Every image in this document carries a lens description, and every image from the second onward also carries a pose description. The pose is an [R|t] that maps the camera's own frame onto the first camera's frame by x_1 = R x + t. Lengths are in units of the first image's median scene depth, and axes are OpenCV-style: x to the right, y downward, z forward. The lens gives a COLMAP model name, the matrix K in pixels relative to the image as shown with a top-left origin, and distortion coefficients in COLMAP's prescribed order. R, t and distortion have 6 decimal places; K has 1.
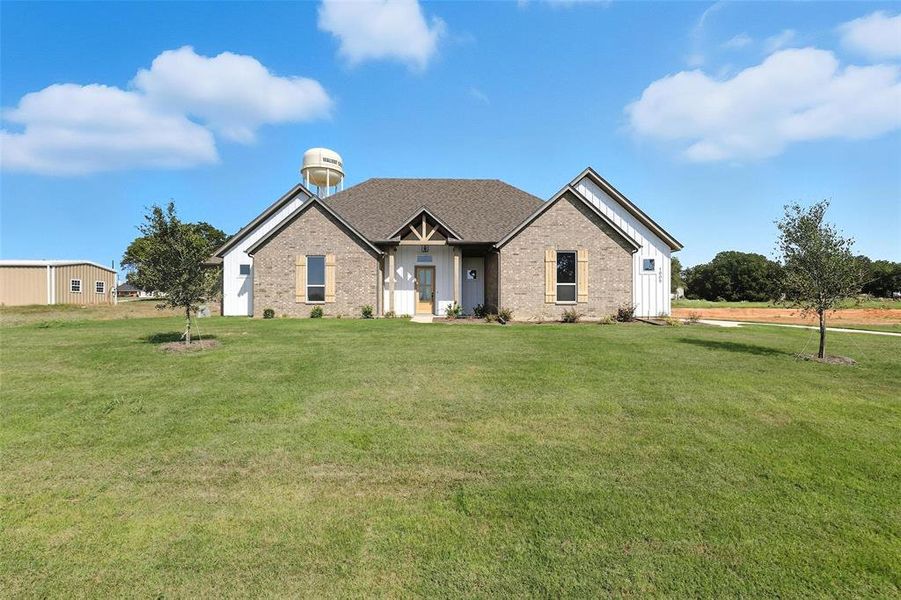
lens RADIAL K [[410.5, 0, 468.6], [0, 410.5, 310.5], [0, 0, 1]] dist [-0.008758, 0.000749]
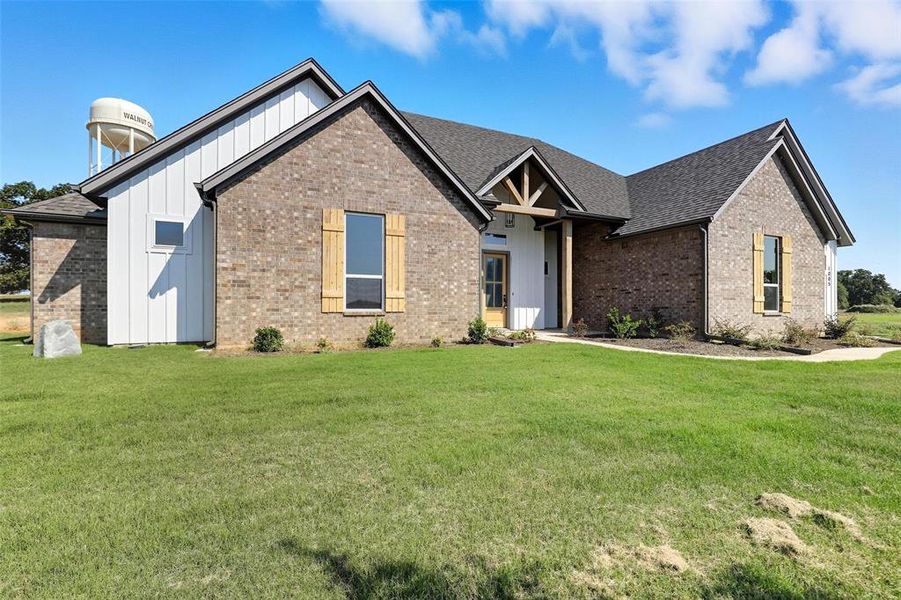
lens RADIAL K [[410.5, 0, 451.7], [0, 410.5, 321.0], [0, 0, 1]] dist [-0.008758, 0.000749]
pose [[0.930003, -0.004612, 0.367523, -0.592090], [-0.000059, 0.999919, 0.012698, -0.020316], [-0.367552, -0.011831, 0.929928, 0.680187]]
